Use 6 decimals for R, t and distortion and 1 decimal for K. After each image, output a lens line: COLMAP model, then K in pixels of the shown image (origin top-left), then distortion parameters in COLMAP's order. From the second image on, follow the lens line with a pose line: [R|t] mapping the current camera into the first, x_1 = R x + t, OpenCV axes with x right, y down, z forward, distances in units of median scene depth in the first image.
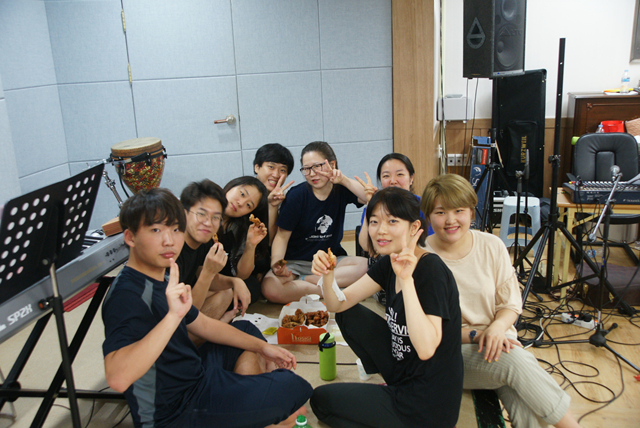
lens RADIAL K [[719.7, 0, 320.0], [0, 719.7, 214.0], [0, 0, 1]] dist [-0.006531, 0.165836]
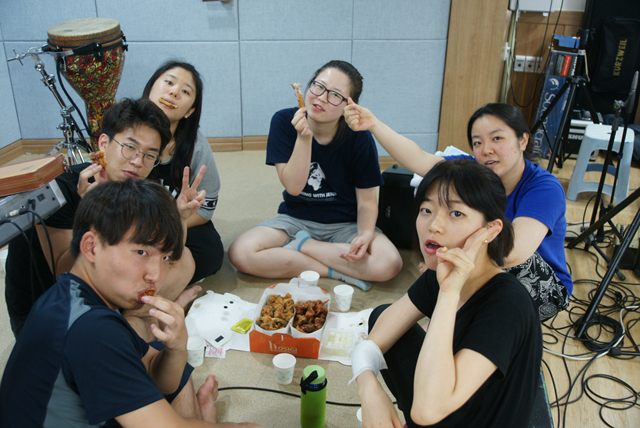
lens RADIAL K [[719.7, 0, 320.0], [0, 719.7, 214.0], [0, 0, 1]] dist [-0.006531, 0.165836]
pose [[0.995413, 0.085258, -0.043407, 0.023062], [-0.075112, 0.977446, 0.197378, -0.075580], [0.059256, -0.193213, 0.979366, 0.280168]]
